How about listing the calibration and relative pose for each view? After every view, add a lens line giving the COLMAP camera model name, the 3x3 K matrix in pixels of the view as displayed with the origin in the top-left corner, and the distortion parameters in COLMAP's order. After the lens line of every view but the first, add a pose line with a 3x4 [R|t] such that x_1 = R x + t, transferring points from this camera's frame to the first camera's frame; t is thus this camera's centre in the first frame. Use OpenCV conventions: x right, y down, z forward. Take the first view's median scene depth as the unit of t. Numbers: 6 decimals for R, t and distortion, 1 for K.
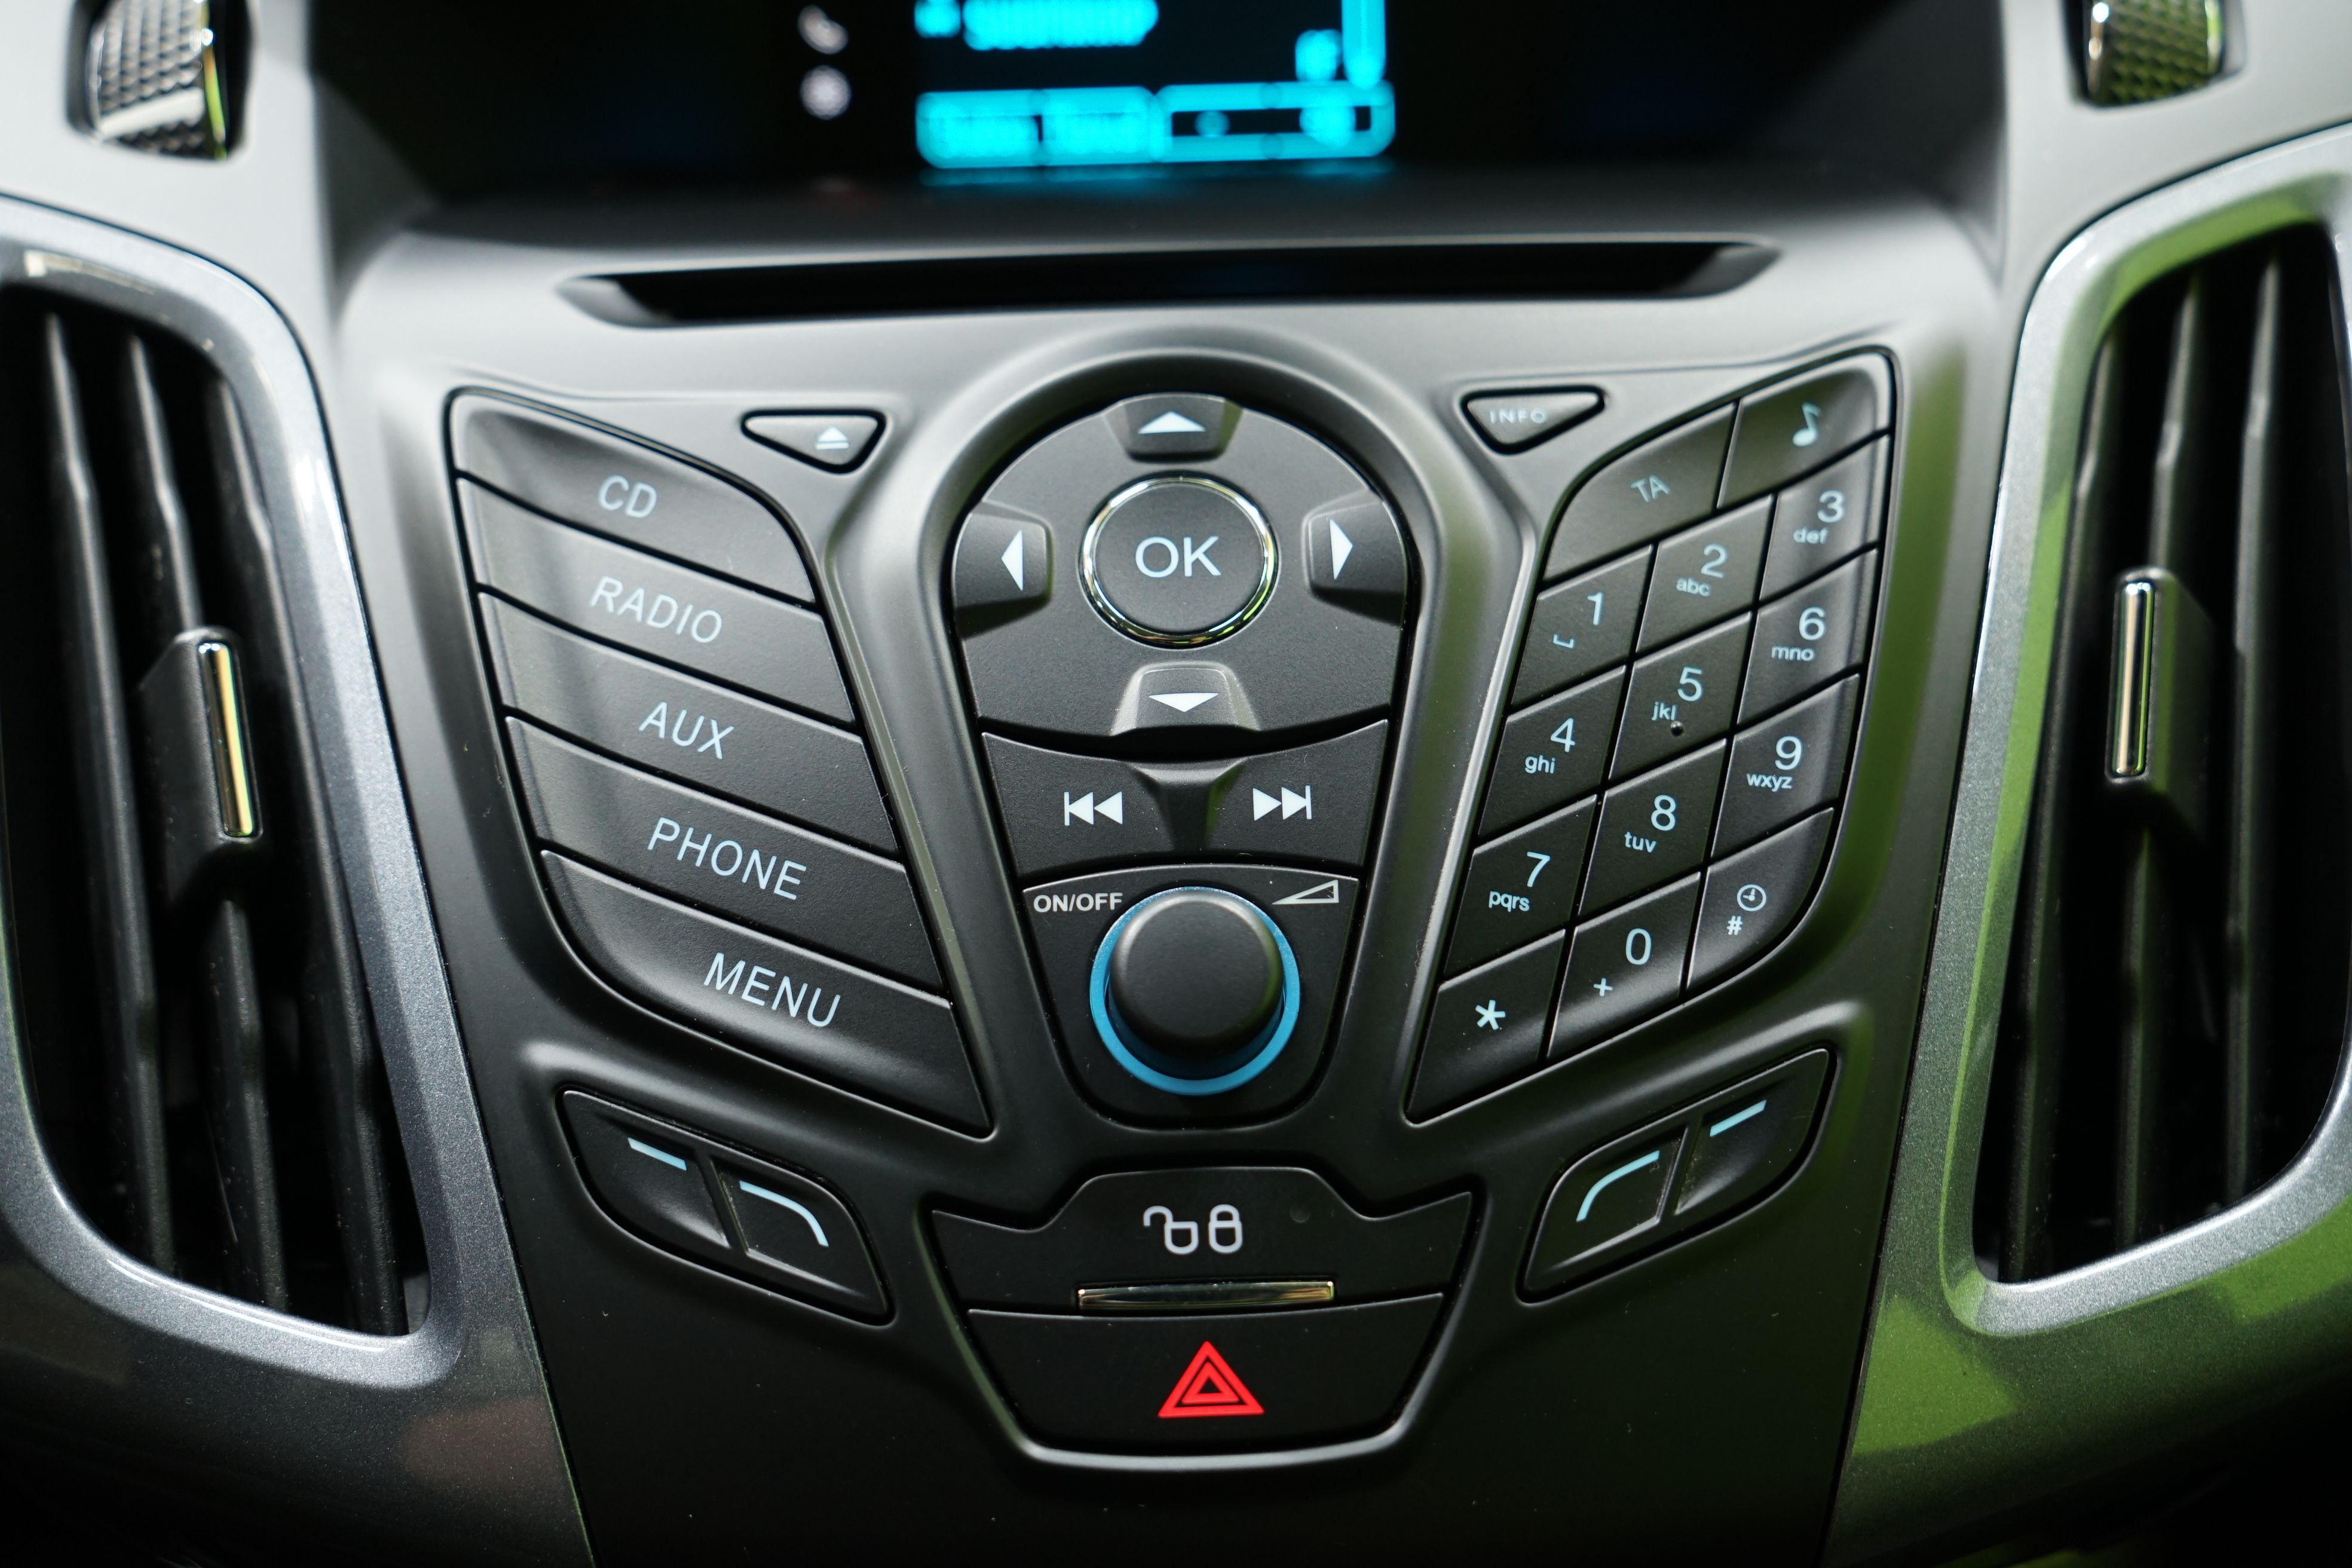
lens RADIAL K [[2645.8, 0, 1176.0], [0, 2645.8, 784.0], [0, 0, 1]] dist [0.000103, 0.009289]
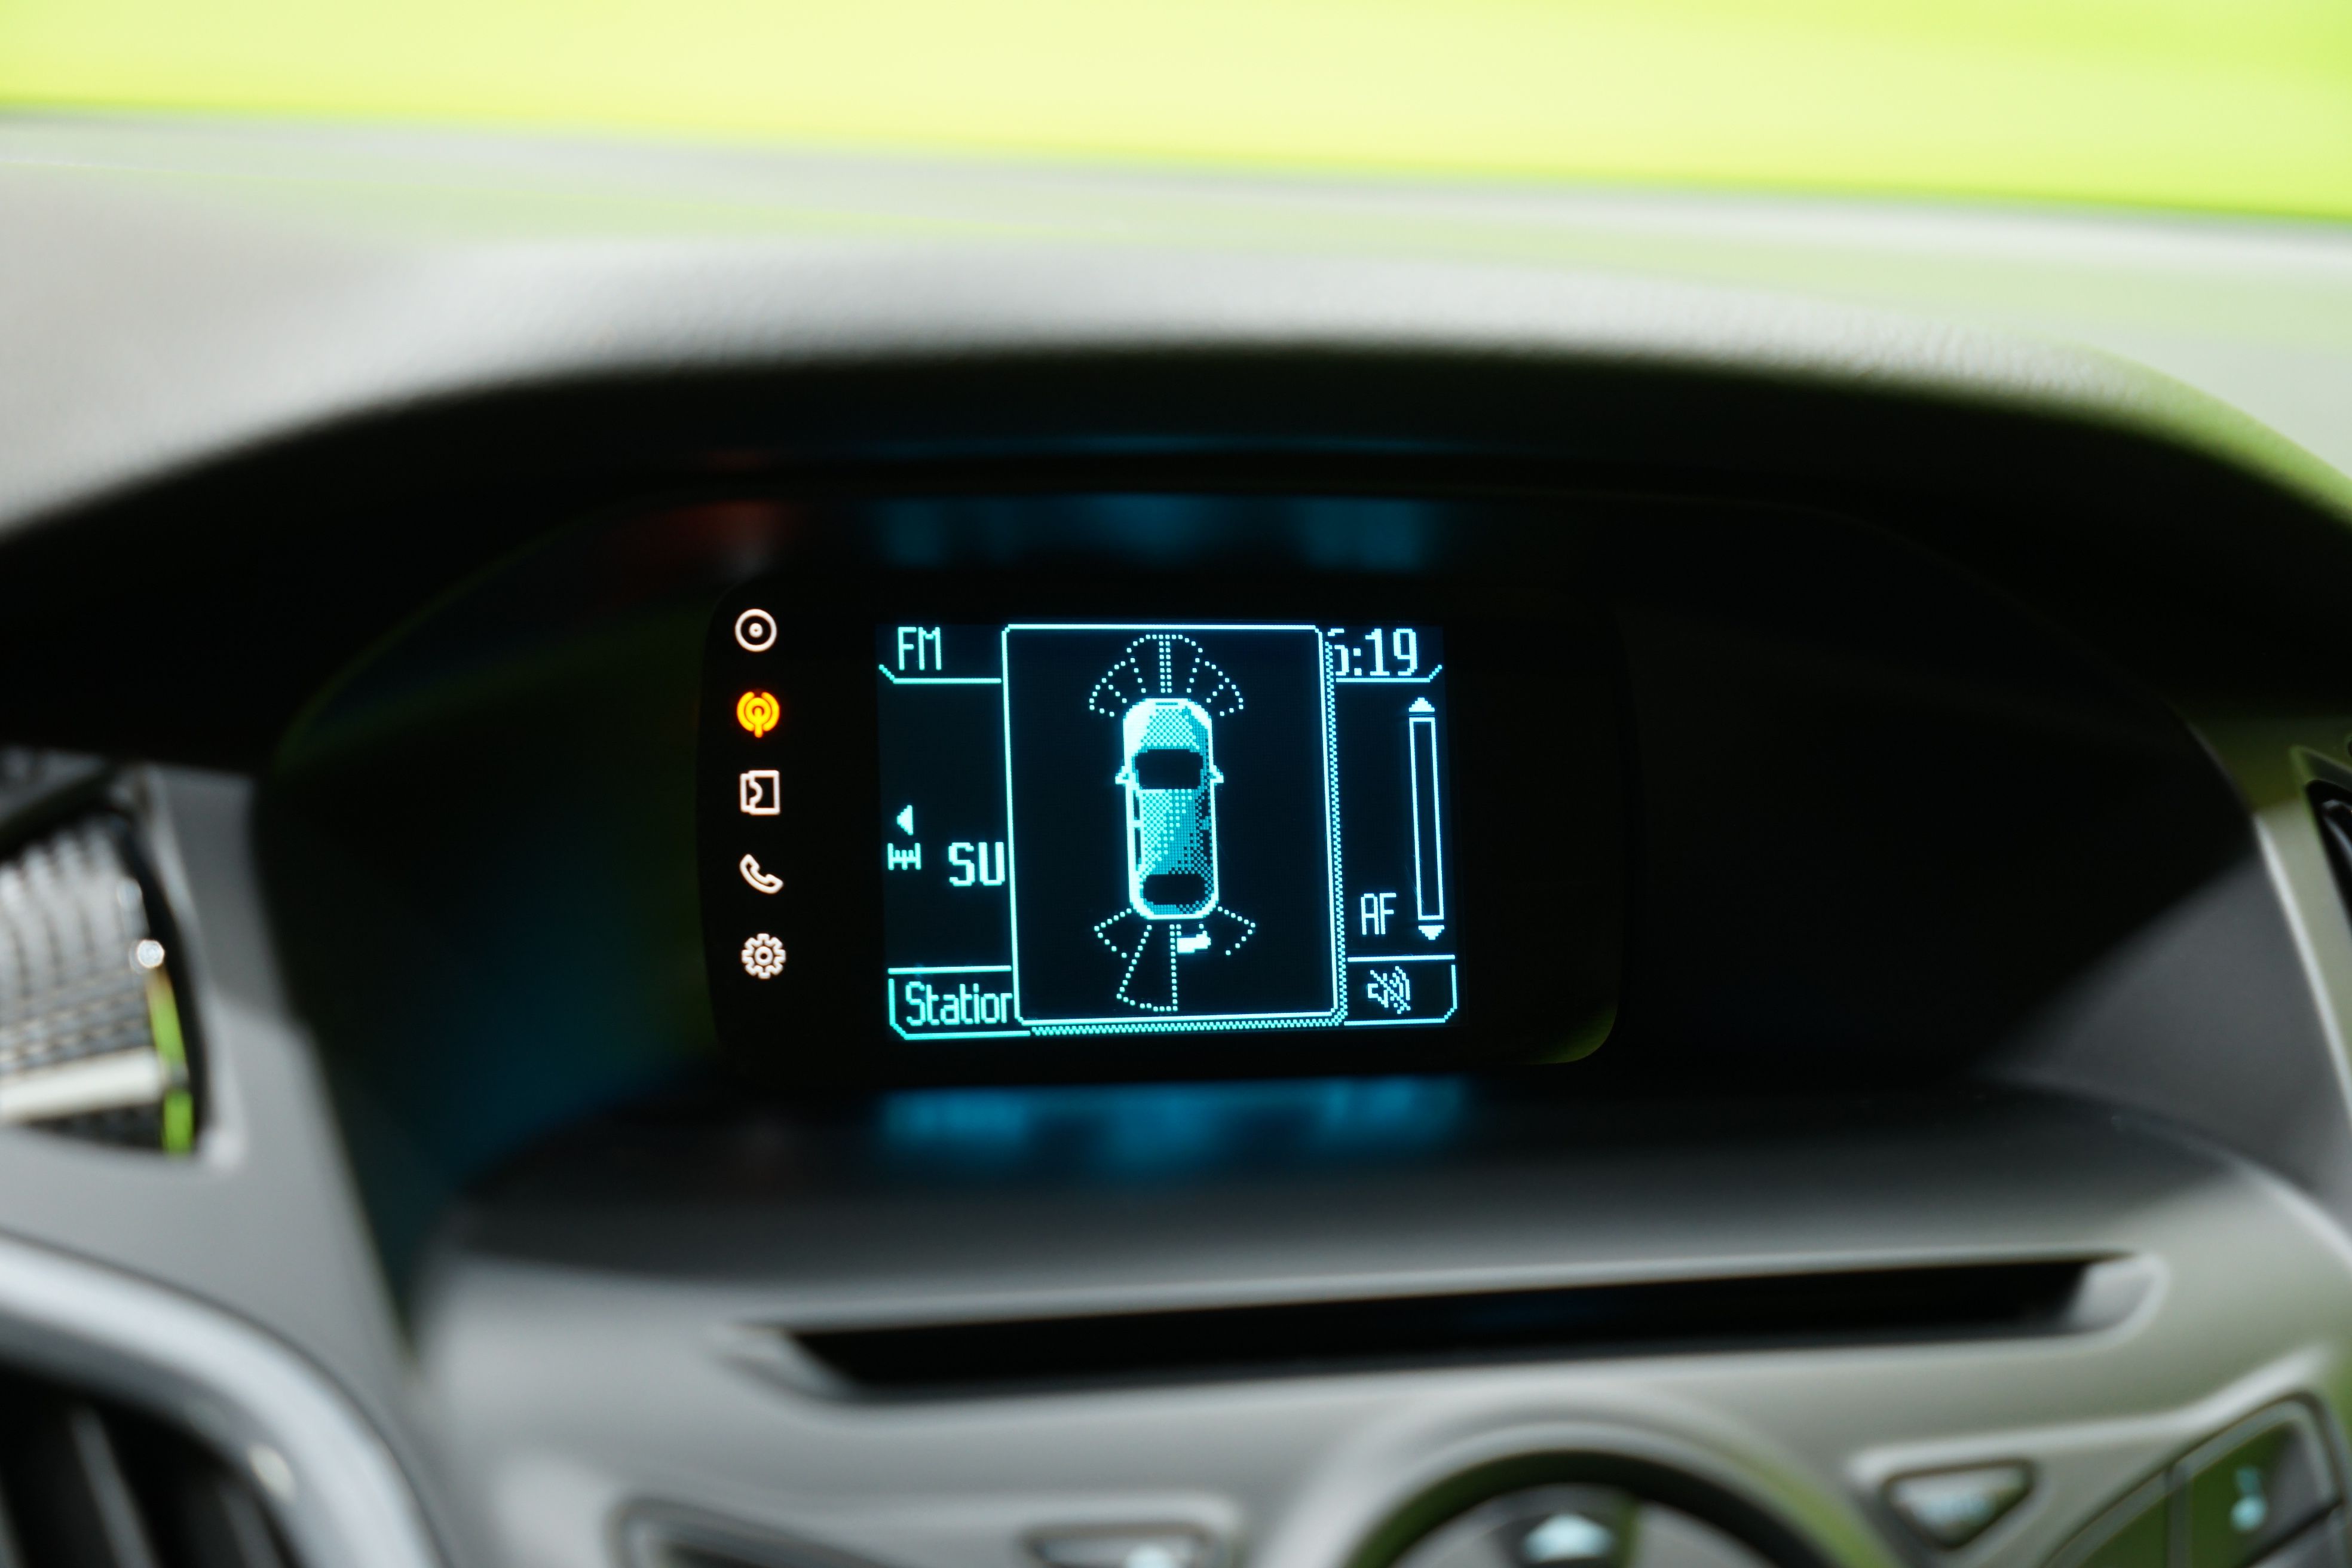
lens RADIAL K [[3753.2, 0, 1176.0], [0, 3753.2, 784.0], [0, 0, 1]] dist [0.010034, -0.045708]
pose [[0.958985, 0.017628, 0.282907, -0.456118], [0.029972, 0.986163, -0.163046, -0.186770], [-0.281867, 0.164838, 0.945187, -0.068313]]
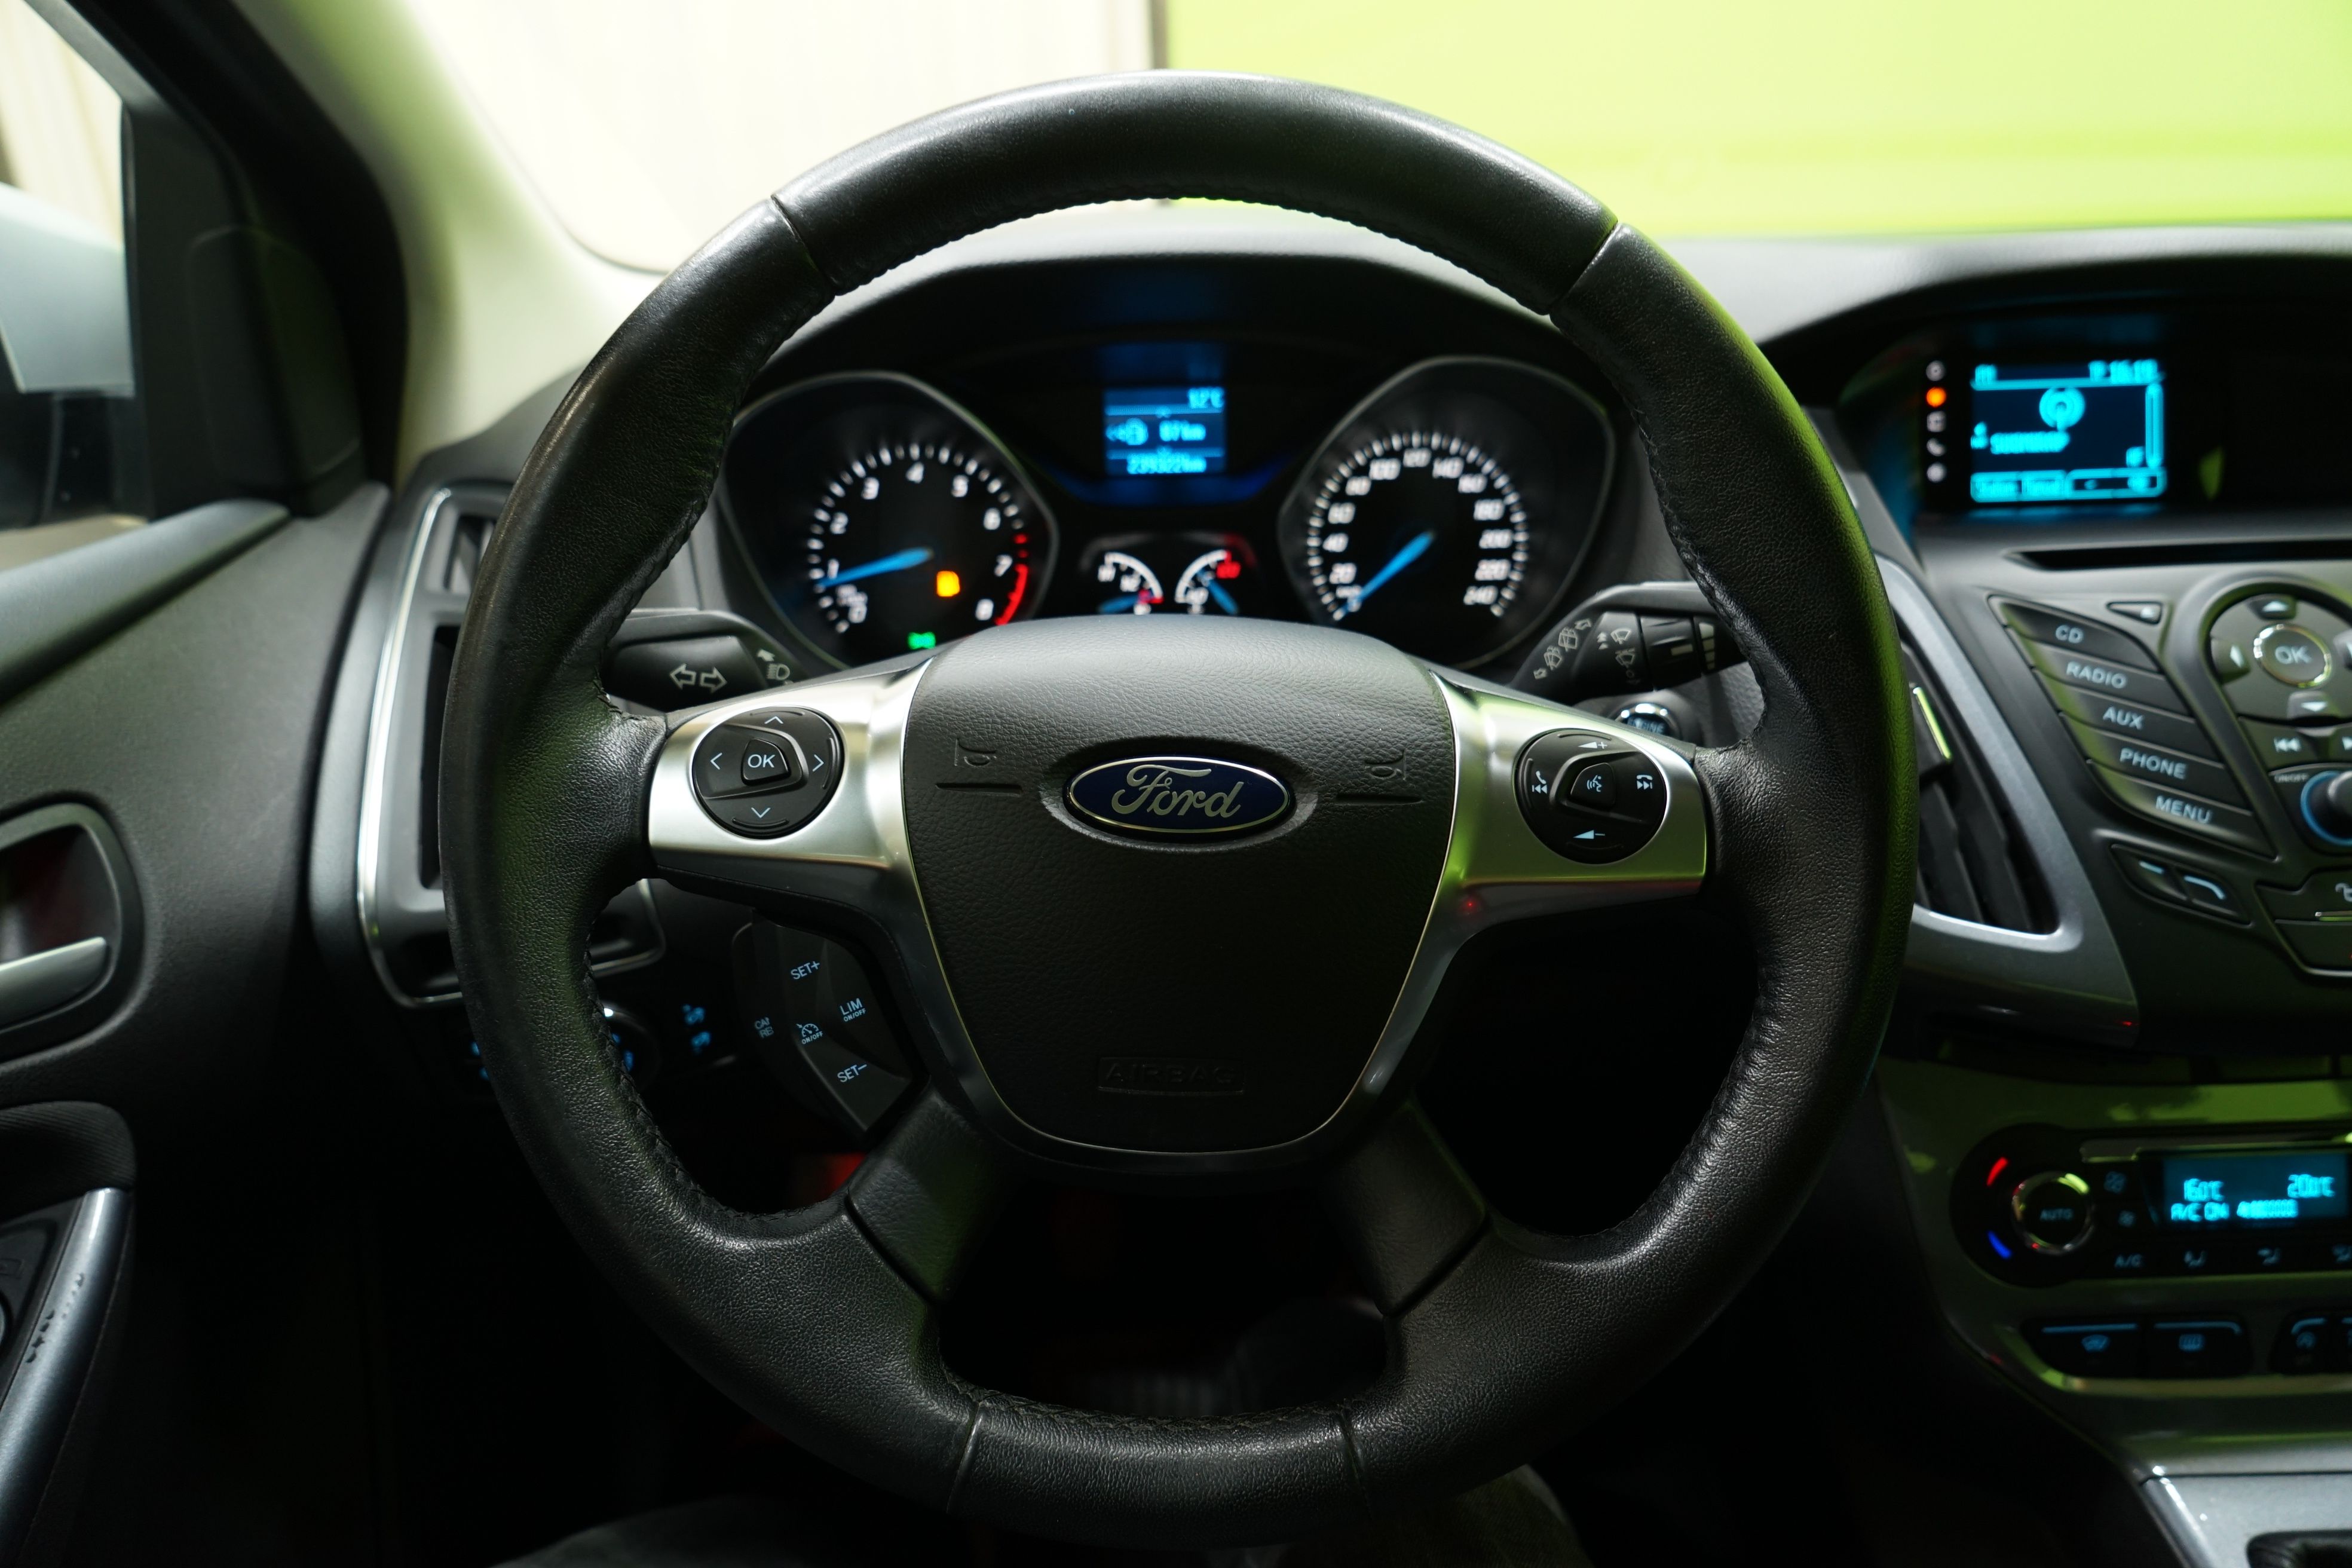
lens RADIAL K [[1571.9, 0, 1176.0], [0, 1571.9, 784.0], [0, 0, 1]] dist [-0.029378, 0.032156]
pose [[0.999896, -0.004406, -0.013716, -1.158587], [0.004097, 0.999739, -0.022483, 0.081274], [0.013811, 0.022425, 0.999653, -0.641214]]
